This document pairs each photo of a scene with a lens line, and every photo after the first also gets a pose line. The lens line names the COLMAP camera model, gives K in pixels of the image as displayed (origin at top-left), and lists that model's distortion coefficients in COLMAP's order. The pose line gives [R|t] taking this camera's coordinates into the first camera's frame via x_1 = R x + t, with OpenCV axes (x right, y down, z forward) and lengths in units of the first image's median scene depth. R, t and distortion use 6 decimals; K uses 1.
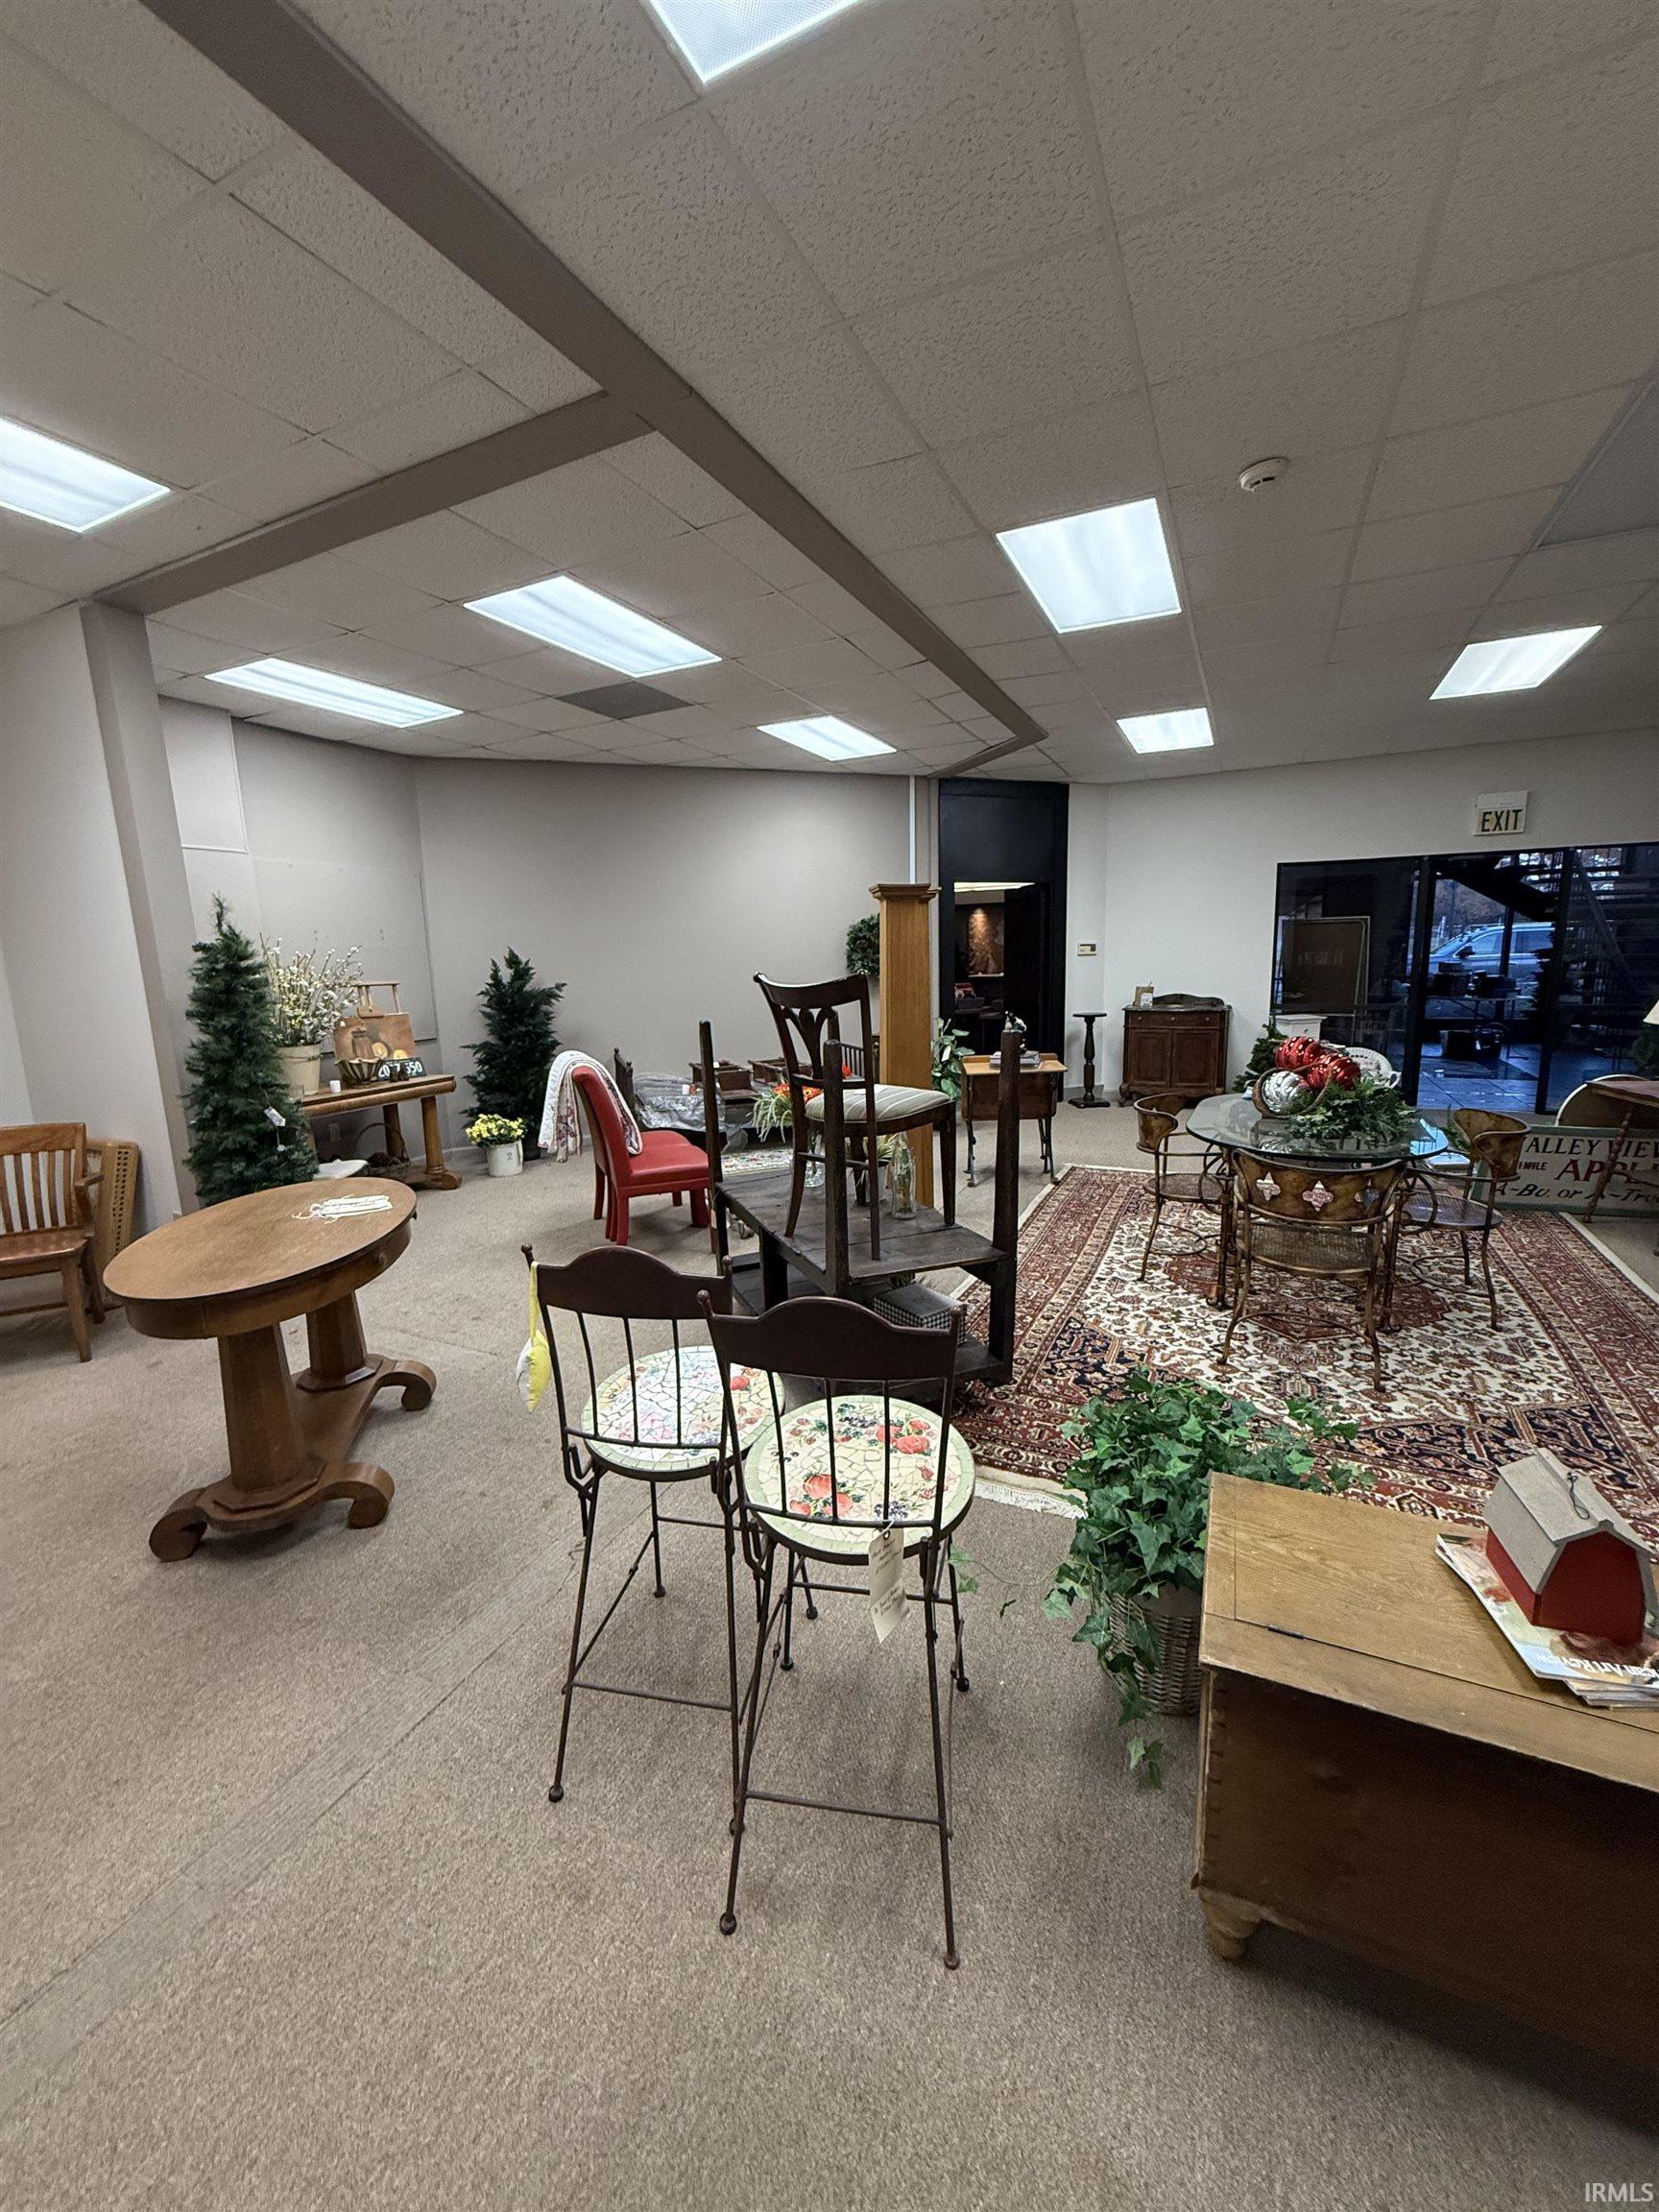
lens RADIAL K [[876.5, 0, 826.8], [0, 876.5, 1100.7], [0, 0, 1]] dist [0.000581, -0.000149]
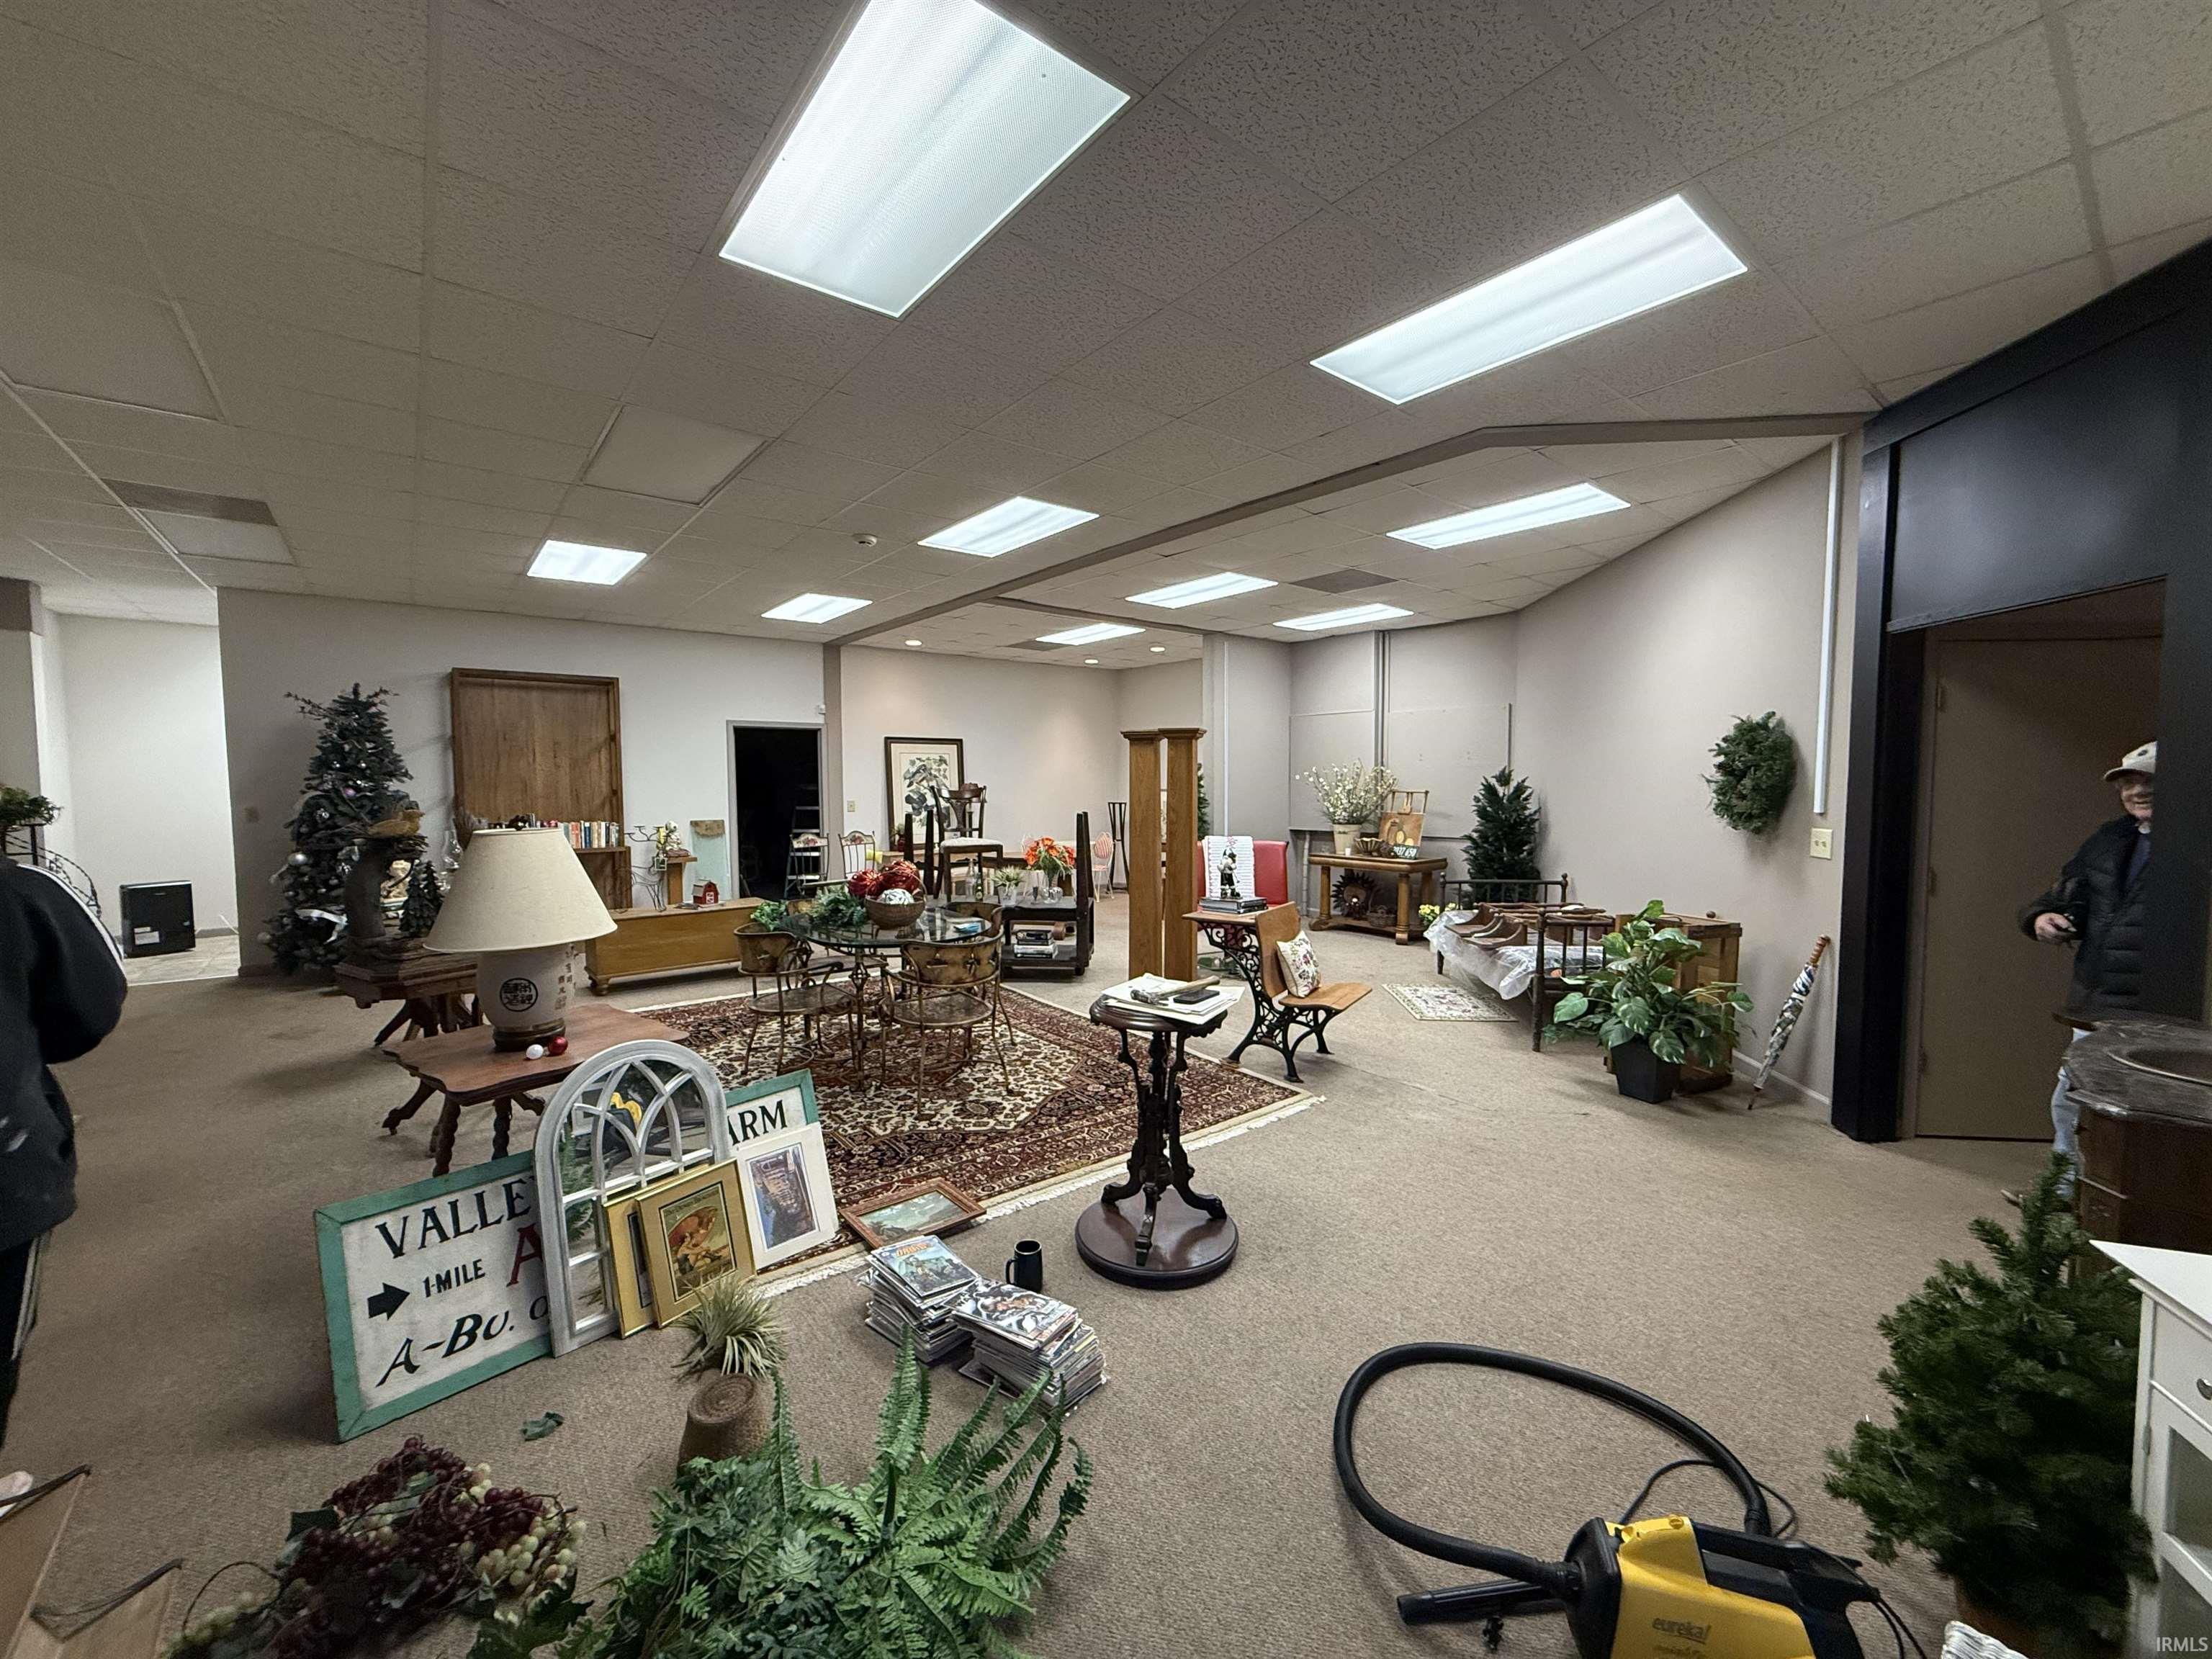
lens RADIAL K [[876.5, 0, 1097.7], [0, 876.5, 833.0], [0, 0, 1]] dist [0.000581, -0.000149]
pose [[0.430069, -0.033586, 0.902171, -3.684506], [0.146247, 0.988701, -0.032910, -0.135535], [-0.890872, 0.146093, 0.430121, 1.211597]]
